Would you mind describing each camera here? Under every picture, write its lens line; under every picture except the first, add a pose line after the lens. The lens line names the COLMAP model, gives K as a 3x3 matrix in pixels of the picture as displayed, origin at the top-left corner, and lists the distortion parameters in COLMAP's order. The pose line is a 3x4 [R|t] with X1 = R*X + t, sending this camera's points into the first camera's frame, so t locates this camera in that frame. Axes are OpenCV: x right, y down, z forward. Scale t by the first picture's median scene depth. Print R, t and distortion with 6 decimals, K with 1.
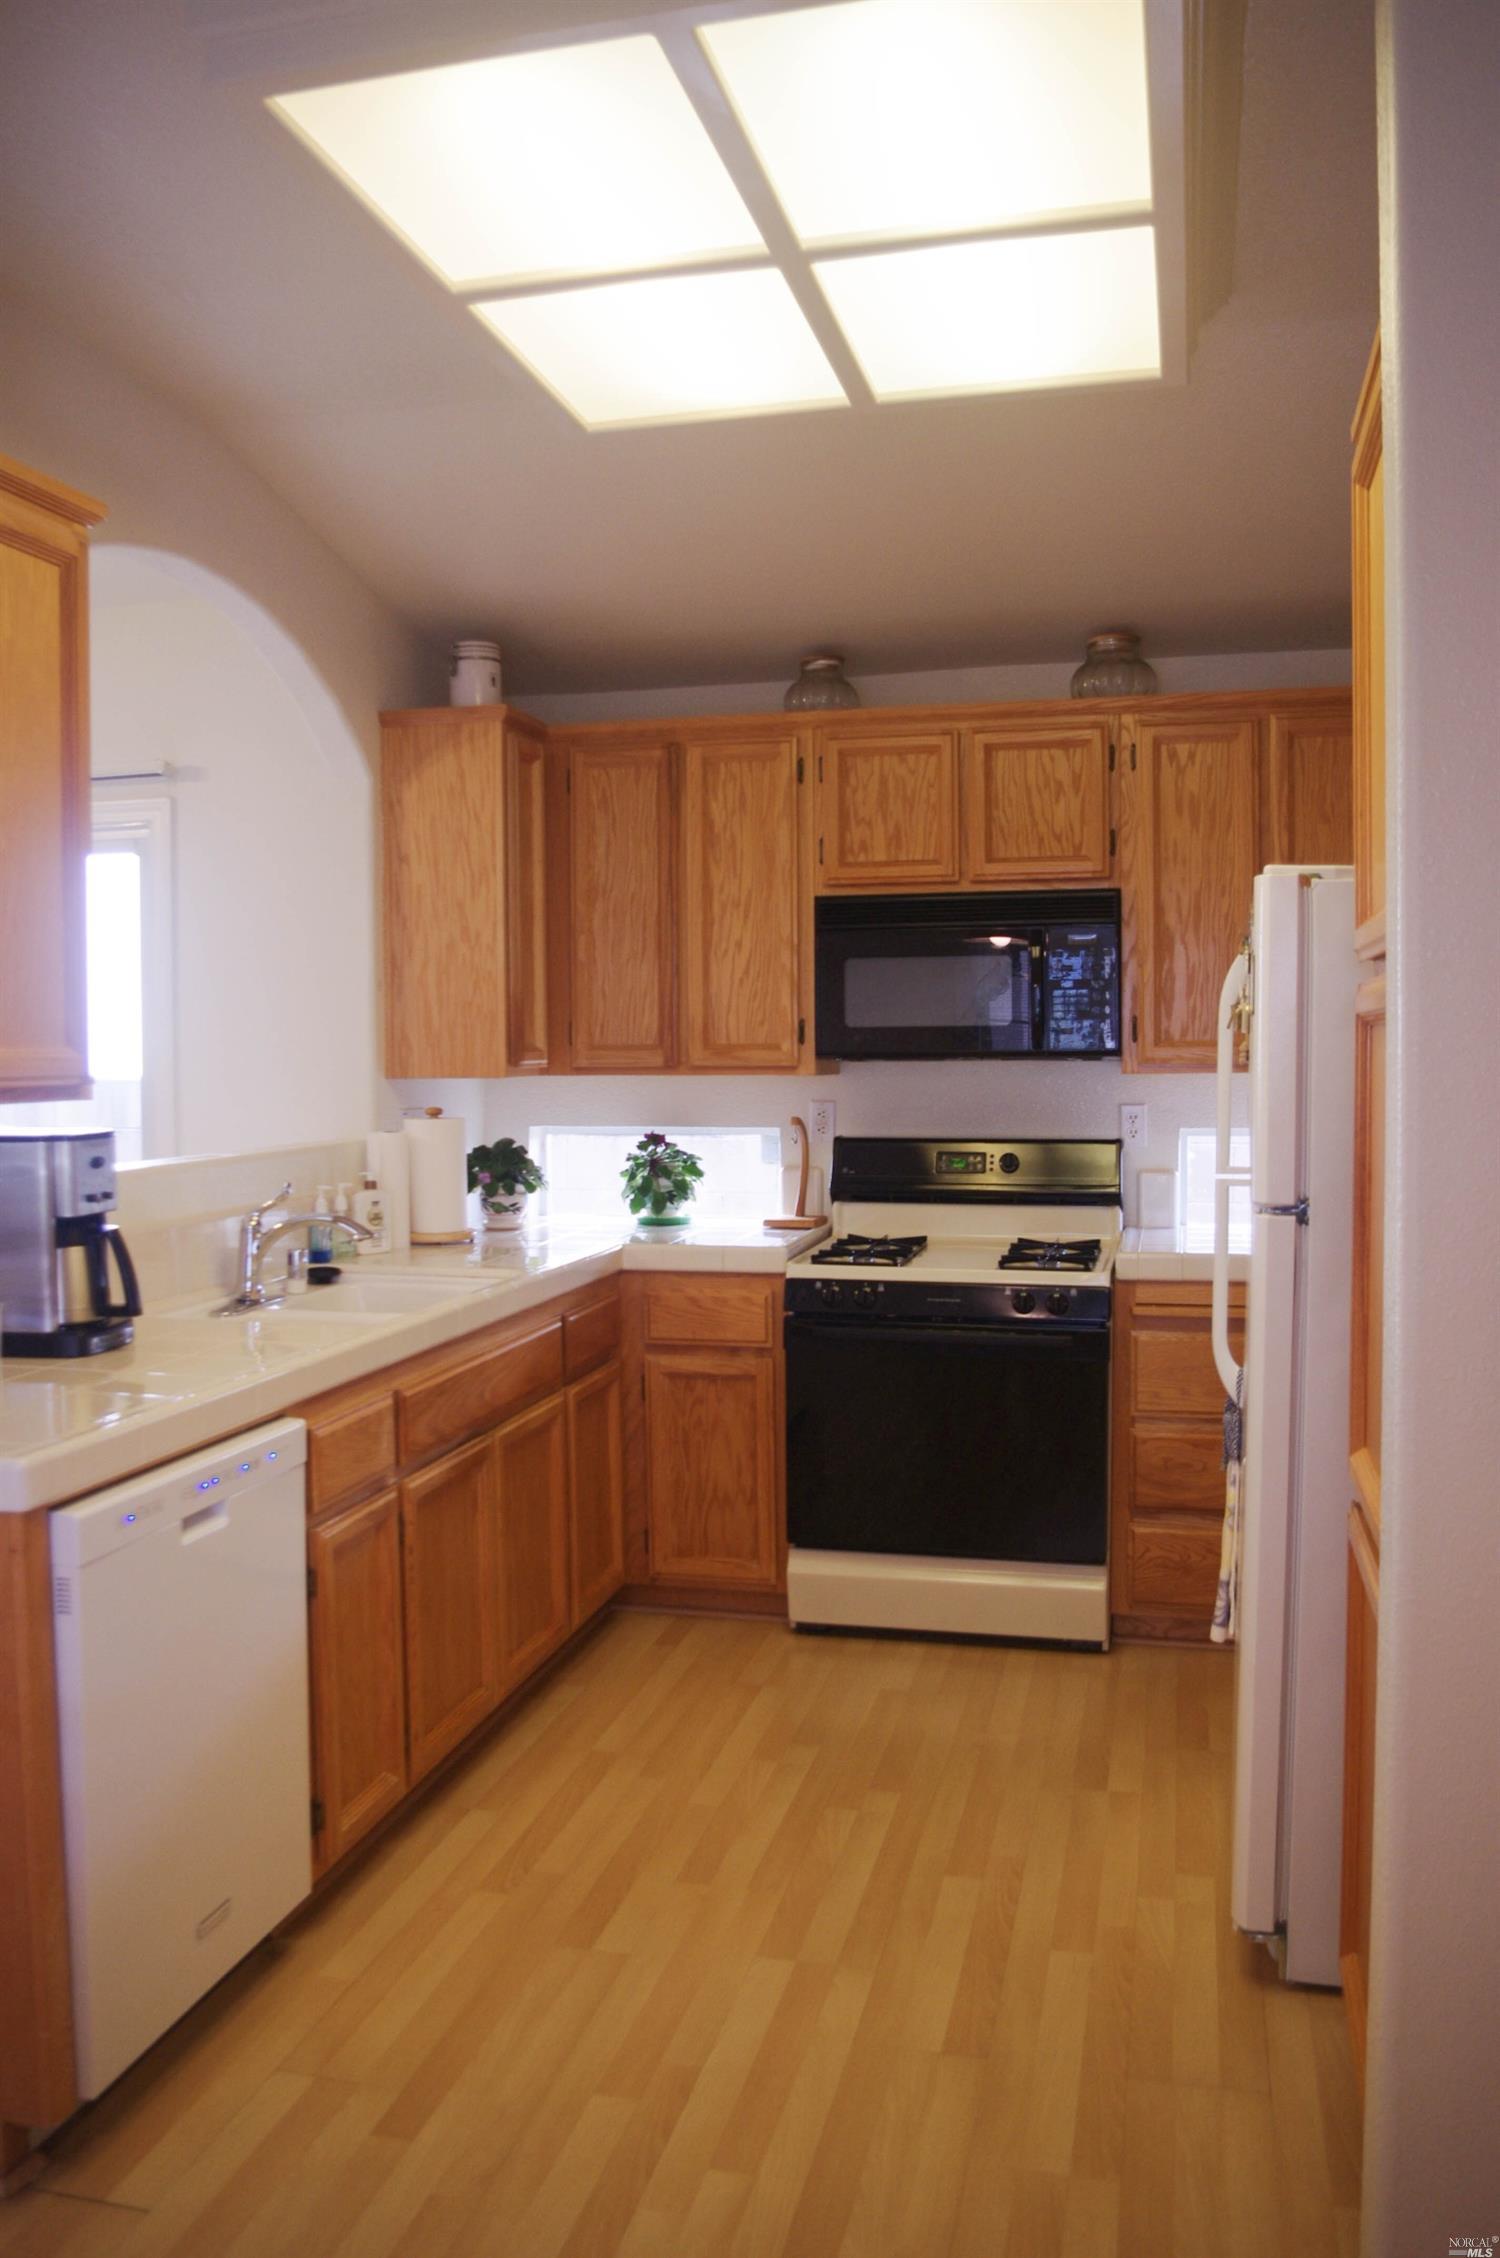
lens RADIAL K [[1789.2, 0, 749.2], [0, 1789.2, 1133.0], [0, 0, 1]] dist [-0.085295, 0.031018]
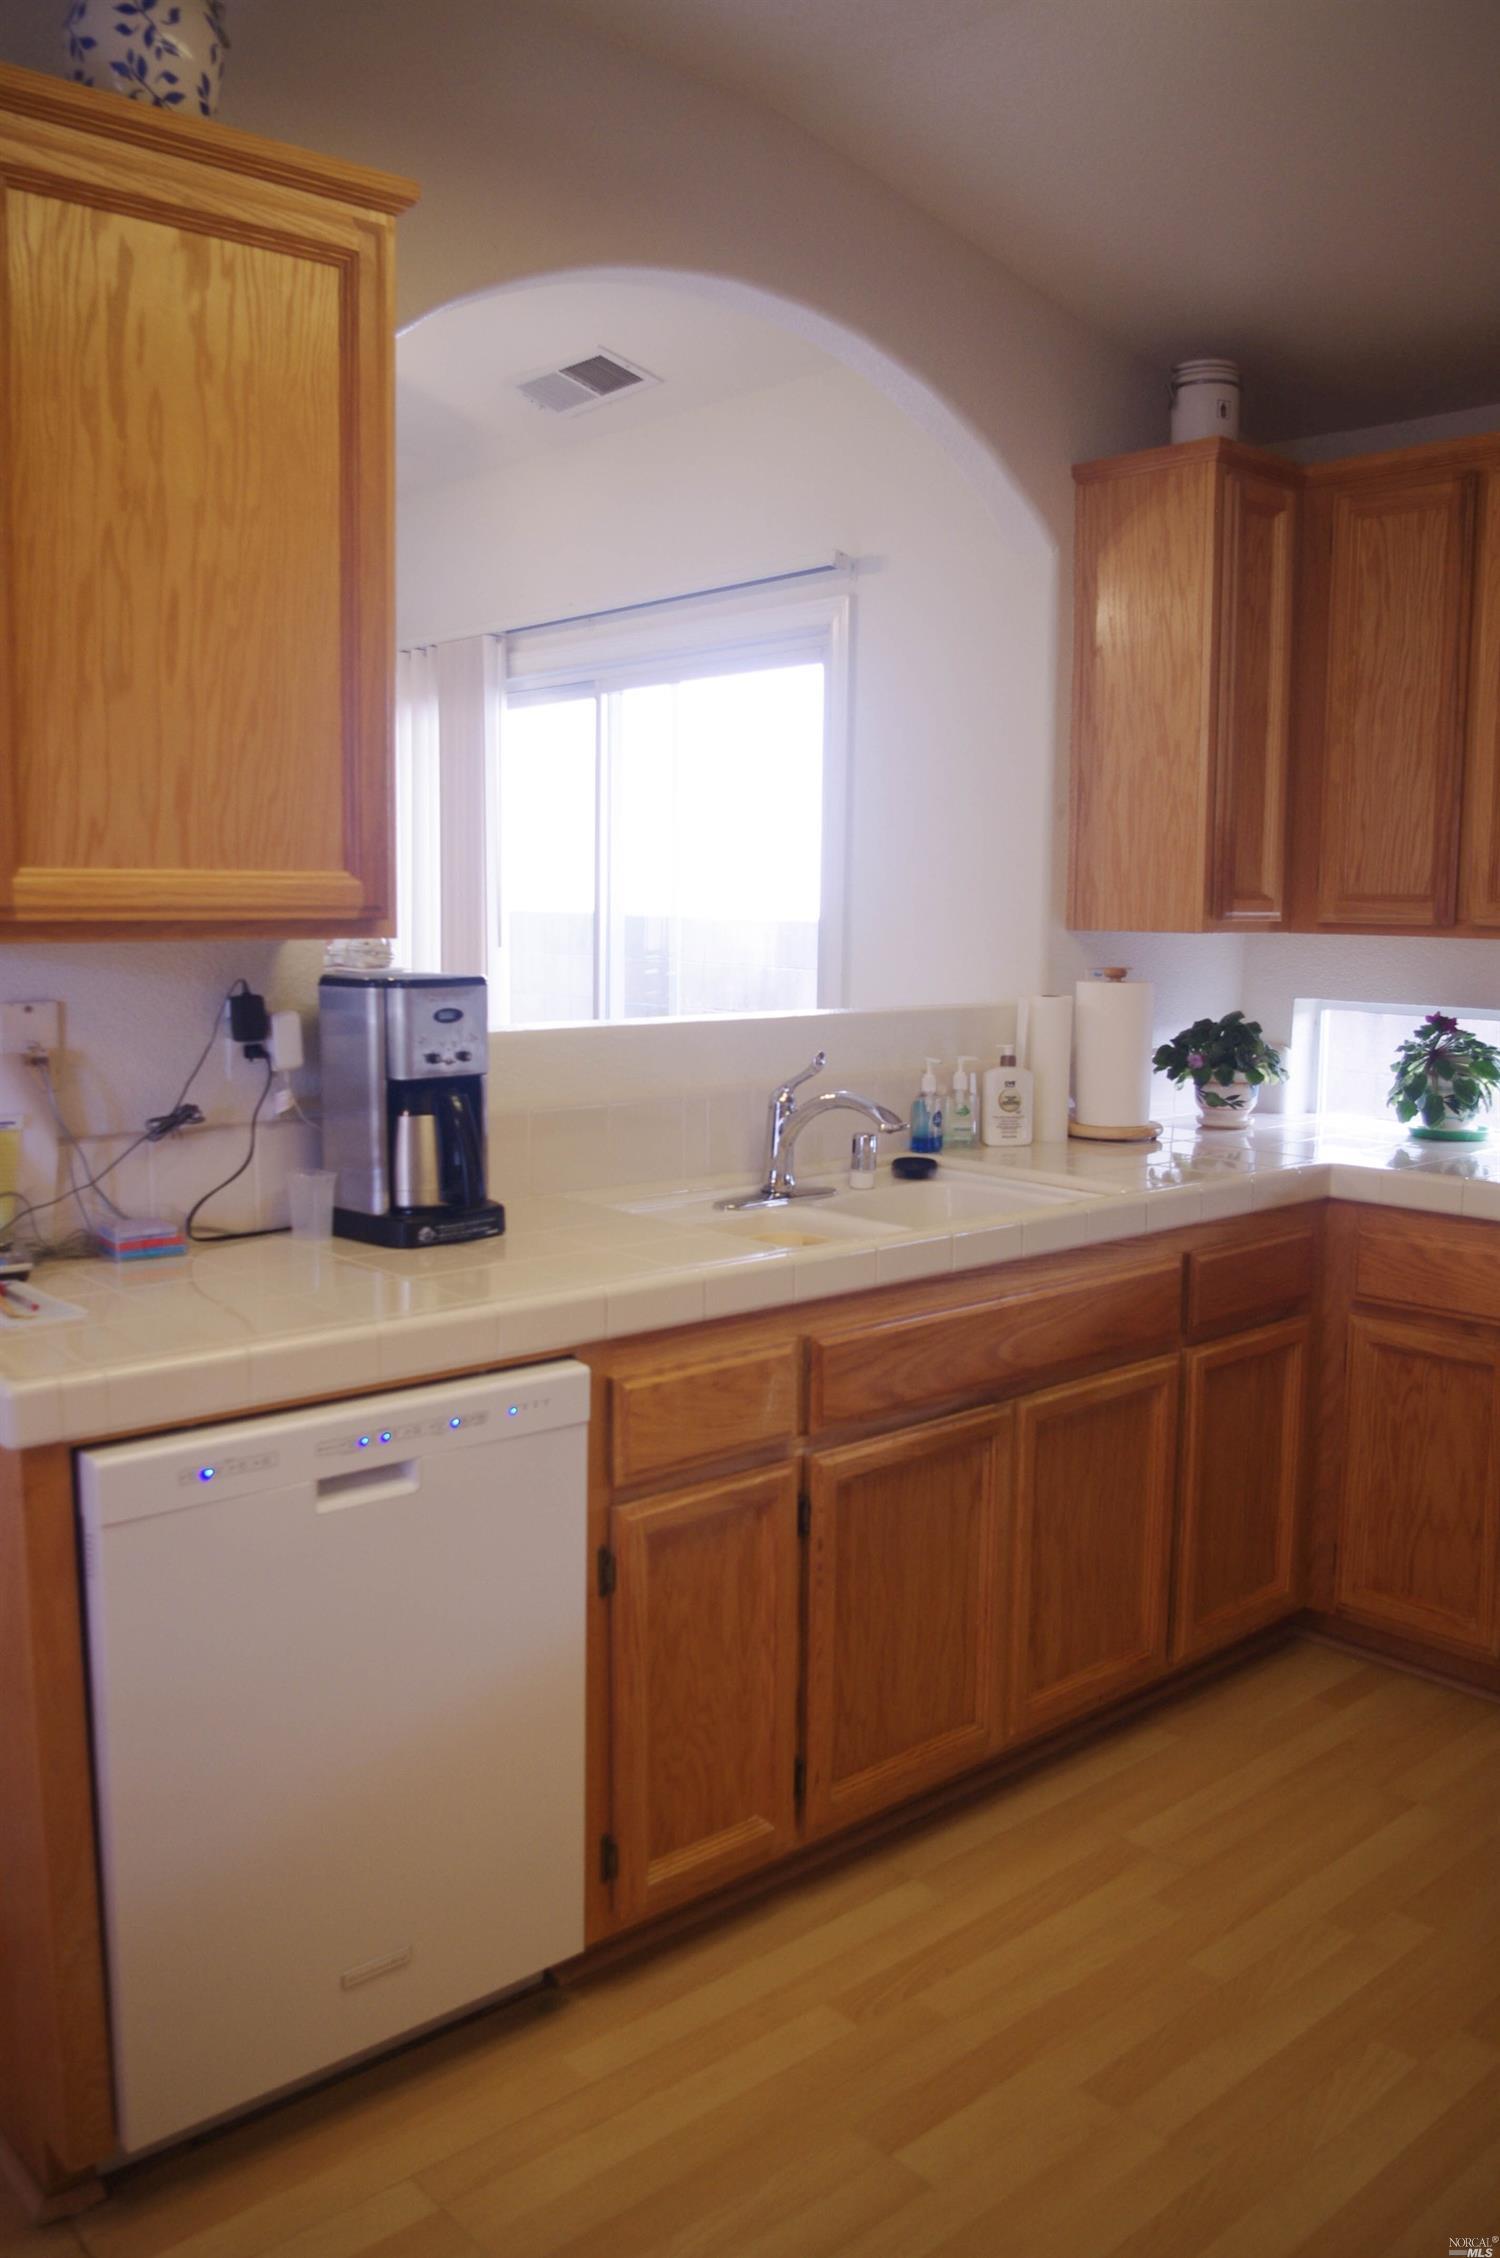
lens RADIAL K [[1789.2, 0, 738.1], [0, 1789.2, 1128.6], [0, 0, 1]] dist [-0.085295, 0.031018]
pose [[0.820266, 0.088099, -0.565157, 0.143027], [-0.044007, 0.994859, 0.091211, -0.008261], [0.570287, -0.049946, 0.819926, 0.260563]]
